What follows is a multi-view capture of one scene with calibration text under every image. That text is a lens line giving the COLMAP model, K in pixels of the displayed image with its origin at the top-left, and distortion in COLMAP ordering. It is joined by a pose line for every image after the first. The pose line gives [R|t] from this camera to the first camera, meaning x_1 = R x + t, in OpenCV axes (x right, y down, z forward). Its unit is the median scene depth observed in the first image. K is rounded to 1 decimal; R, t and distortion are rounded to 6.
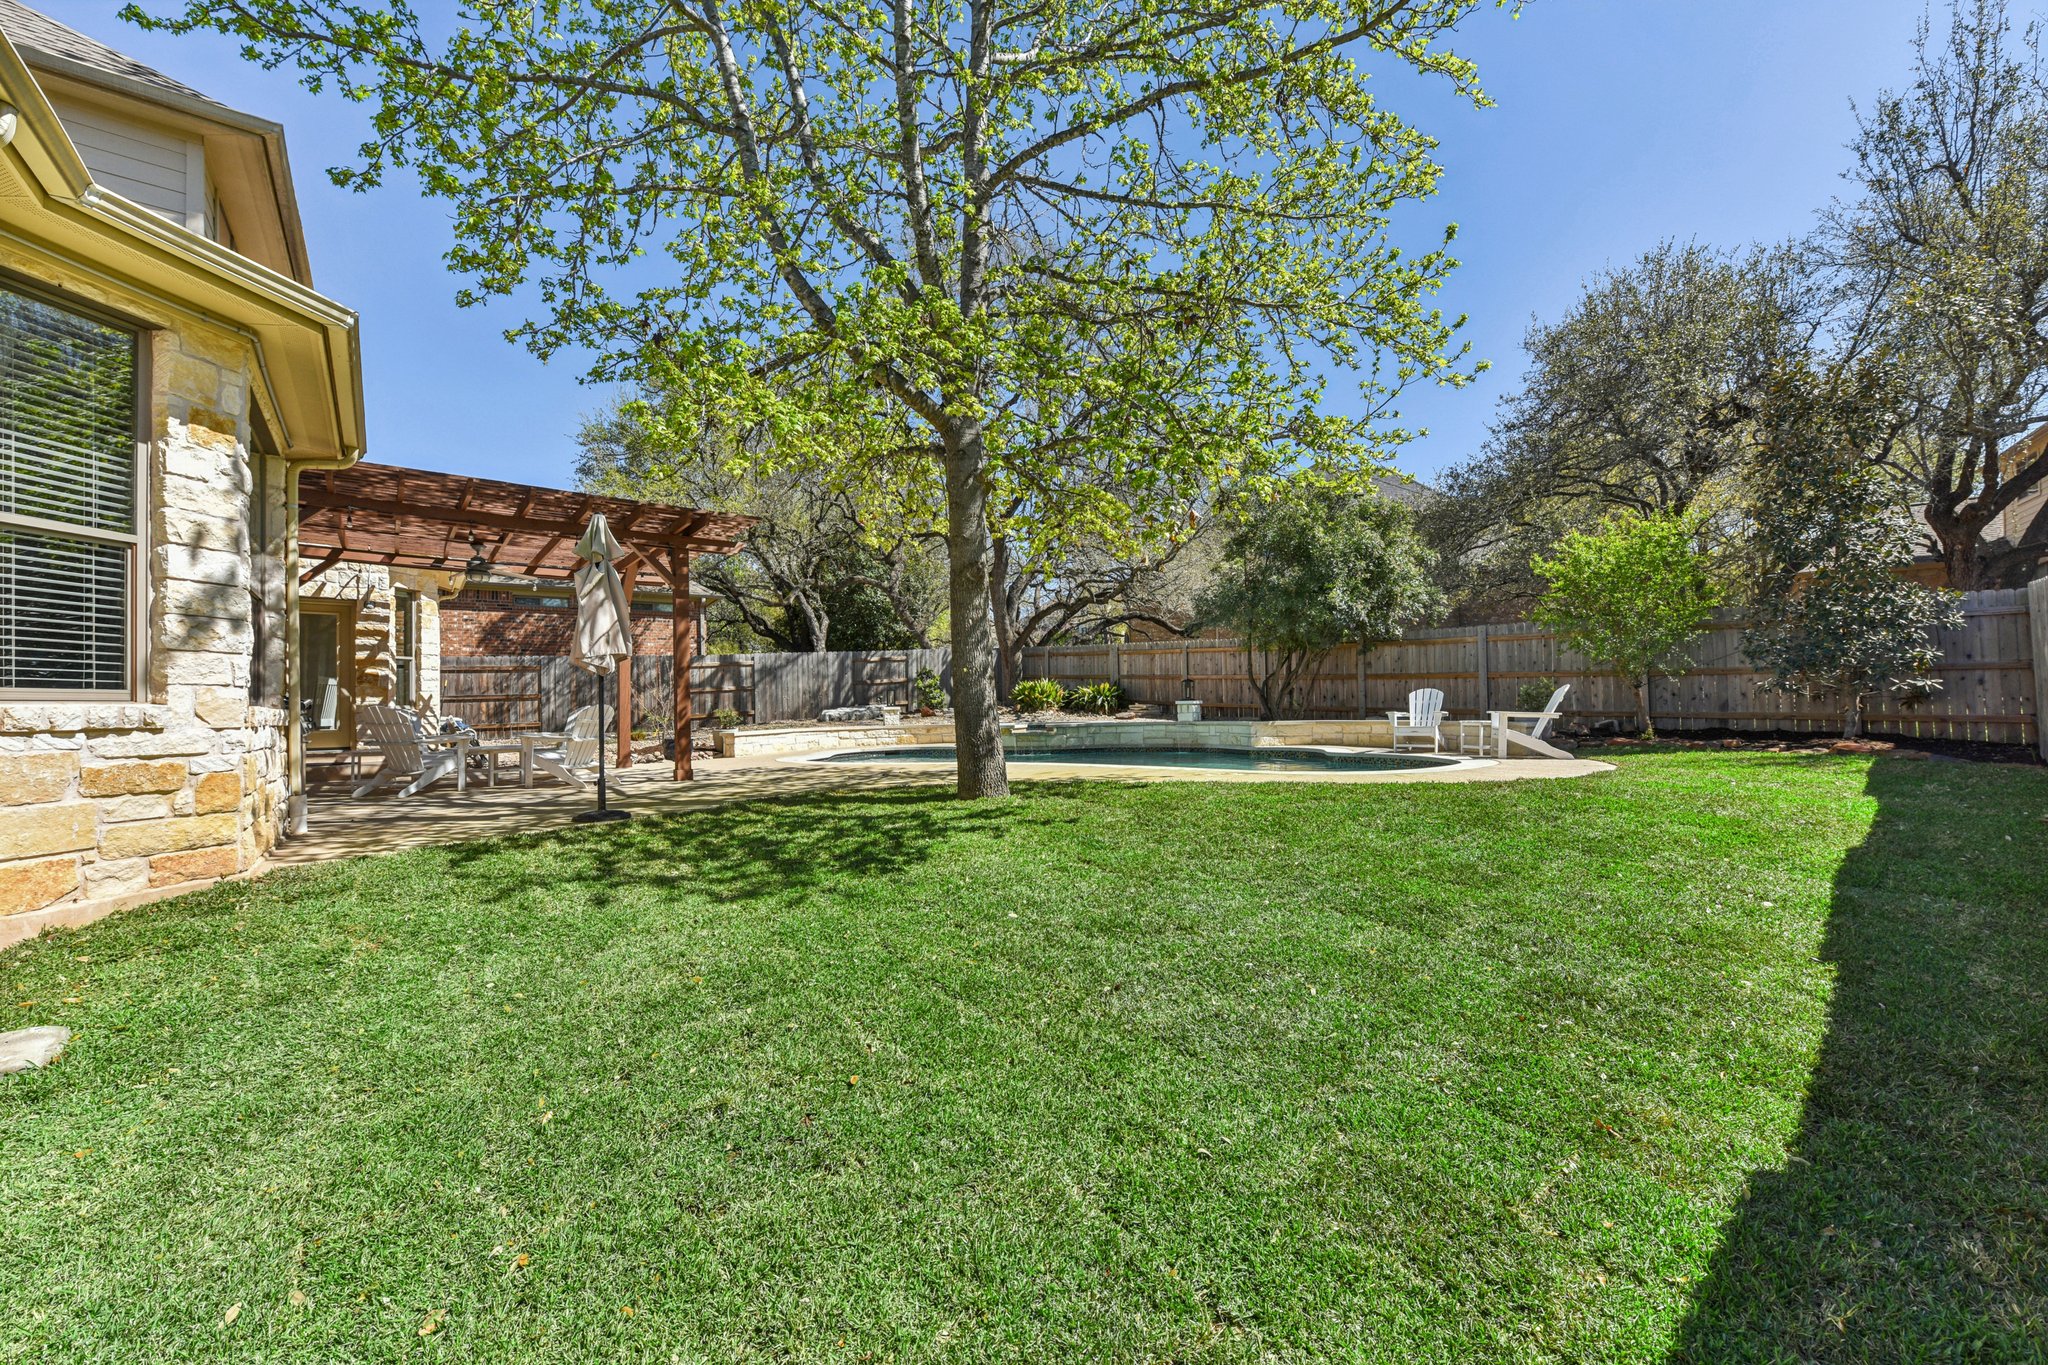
lens RADIAL K [[819.5, 0, 1021.9], [0, 819.5, 720.7], [0, 0, 1]] dist [-0.000595, 0.000052]
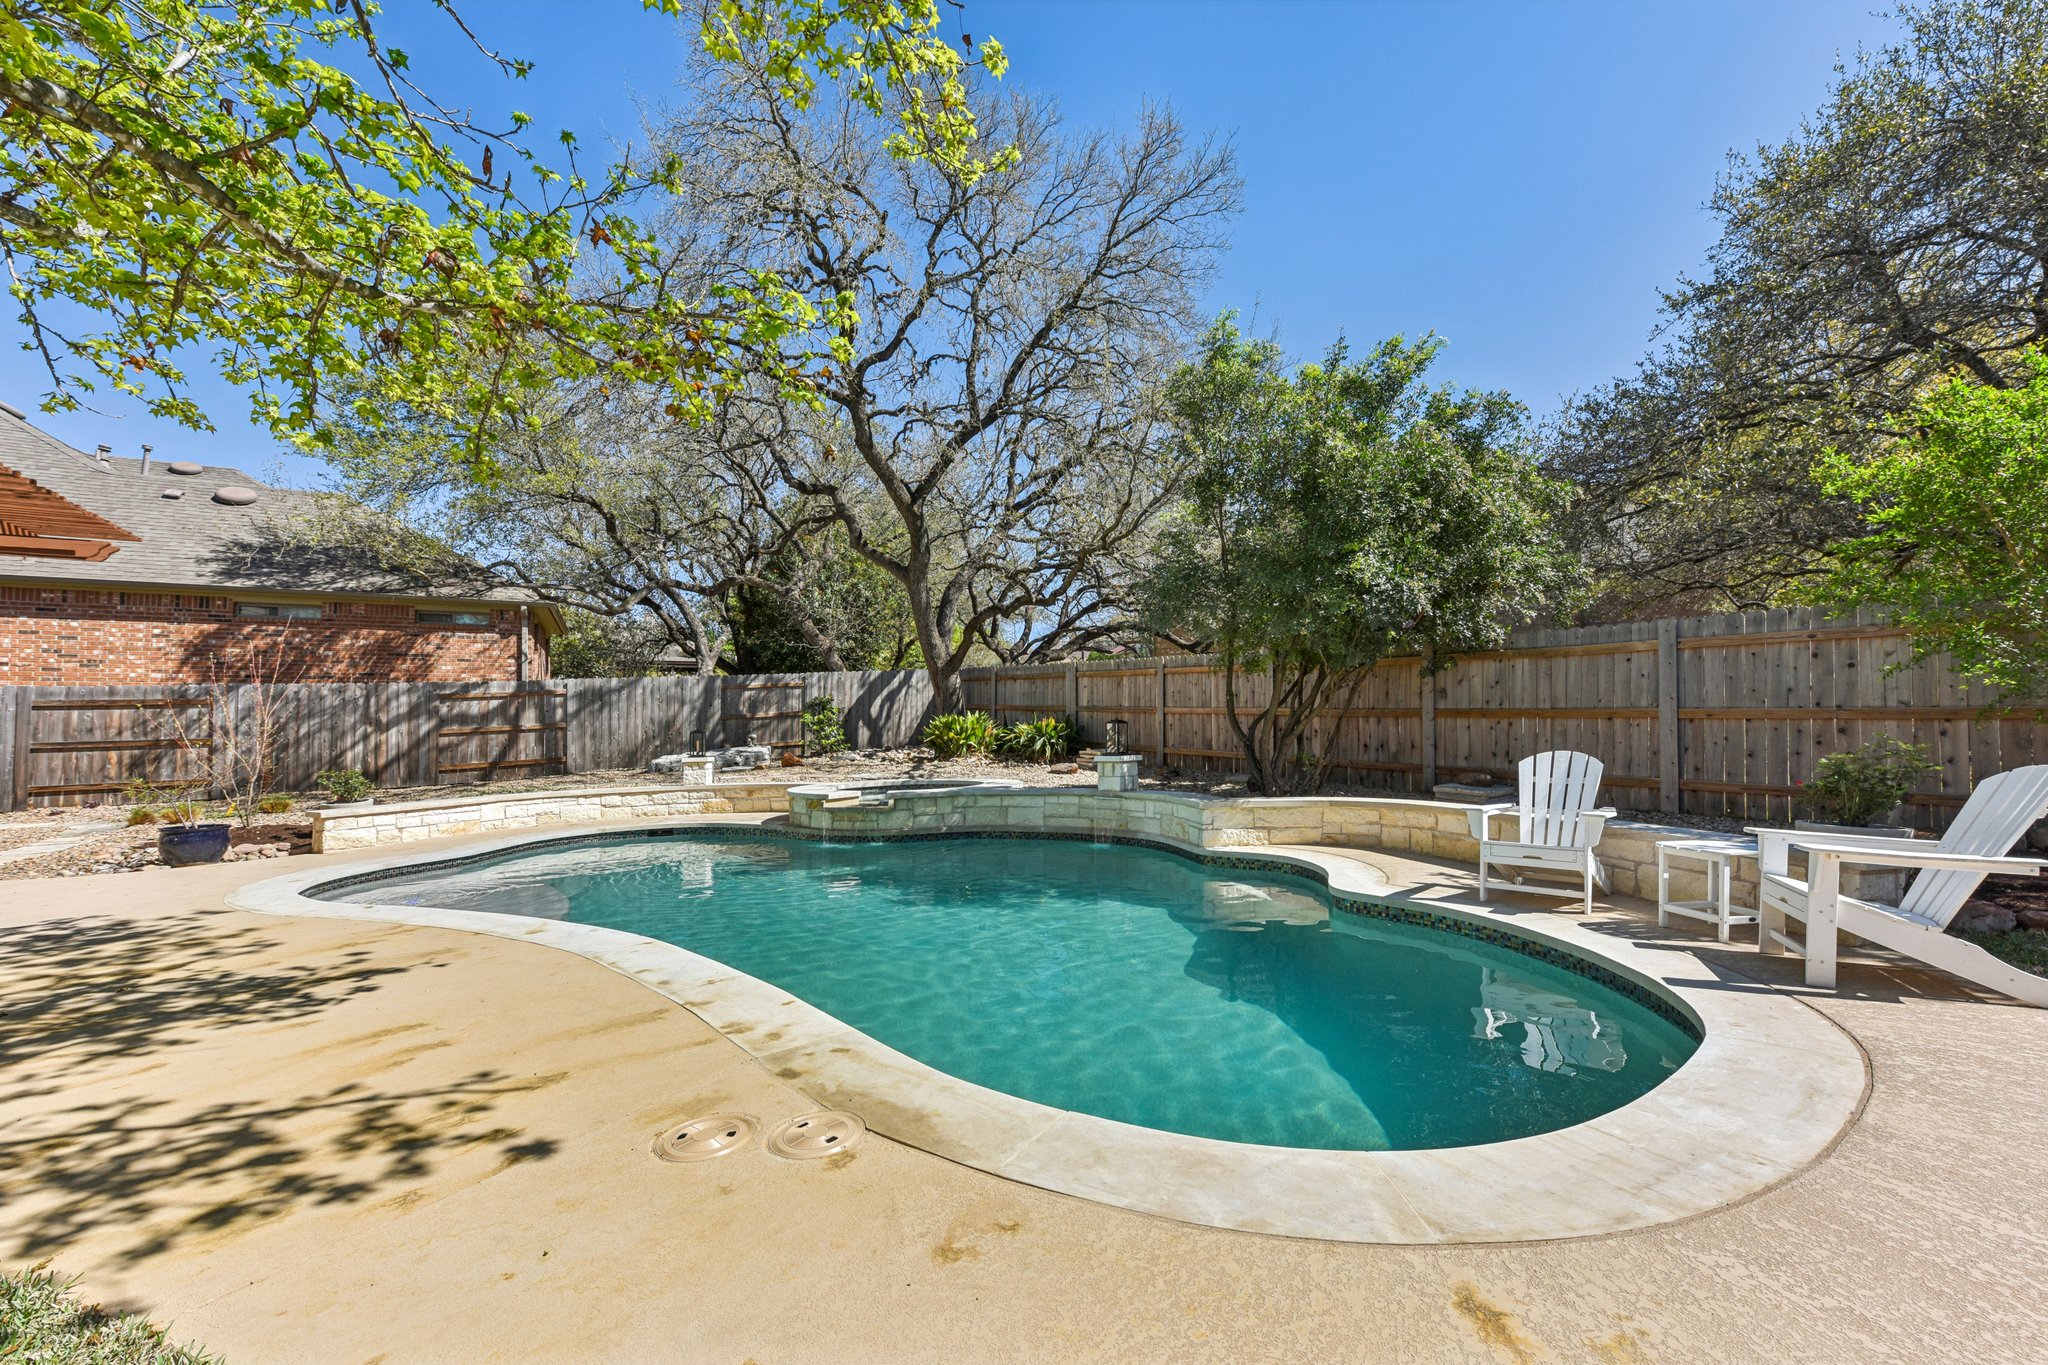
lens RADIAL K [[784.8, 0, 1018.0], [0, 784.8, 750.7], [0, 0, 1]] dist [0.021437, 0.000035]
pose [[0.993454, 0.005603, -0.114099, 0.197956], [-0.003745, 0.999857, 0.016500, -0.037944], [0.114175, -0.015965, 0.993332, 0.427409]]
